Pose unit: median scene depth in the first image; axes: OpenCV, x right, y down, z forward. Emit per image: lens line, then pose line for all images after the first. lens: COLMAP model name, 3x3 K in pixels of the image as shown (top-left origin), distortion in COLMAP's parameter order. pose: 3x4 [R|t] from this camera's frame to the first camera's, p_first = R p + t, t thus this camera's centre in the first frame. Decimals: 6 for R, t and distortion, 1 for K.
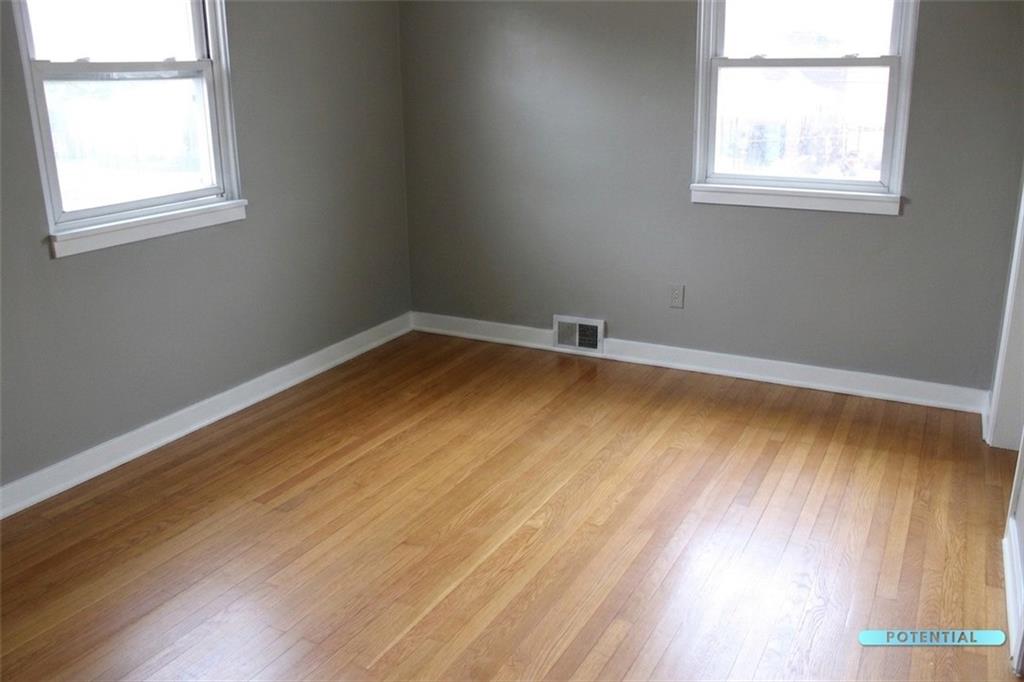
lens RADIAL K [[863.3, 0, 512.0], [0, 863.3, 332.9], [0, 0, 1]] dist [-0.000052, -0.005015]
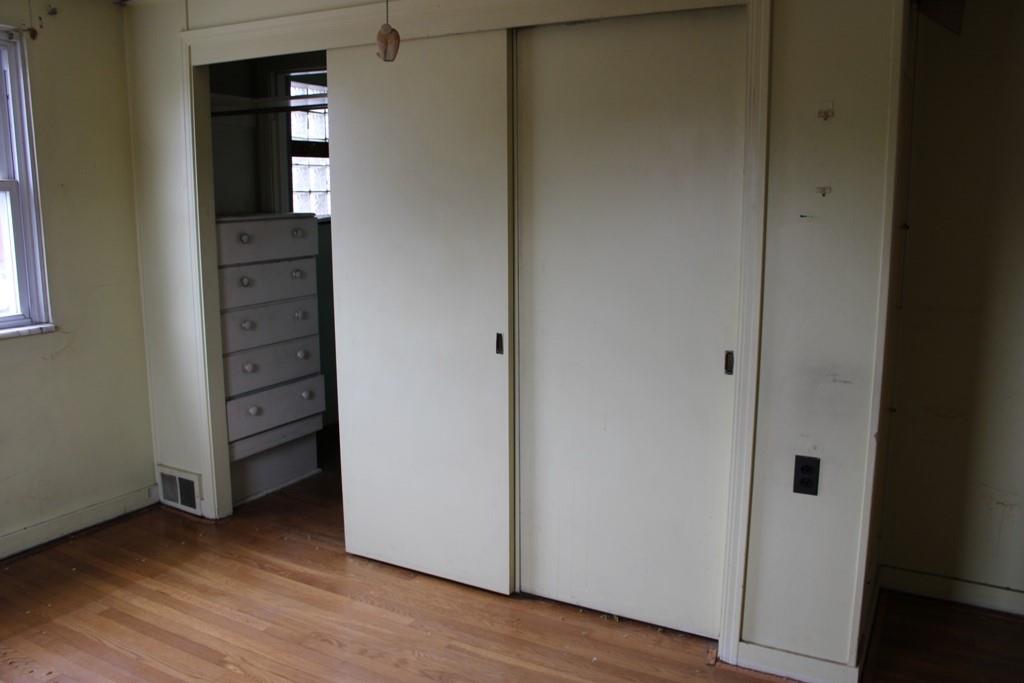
lens RADIAL K [[863.3, 0, 512.0], [0, 863.3, 333.4], [0, 0, 1]] dist [-0.000052, -0.005015]
pose [[0.042501, -0.158233, 0.986487, -0.514264], [0.287375, 0.947589, 0.139612, -0.150312], [-0.956875, 0.277558, 0.085746, 0.475873]]
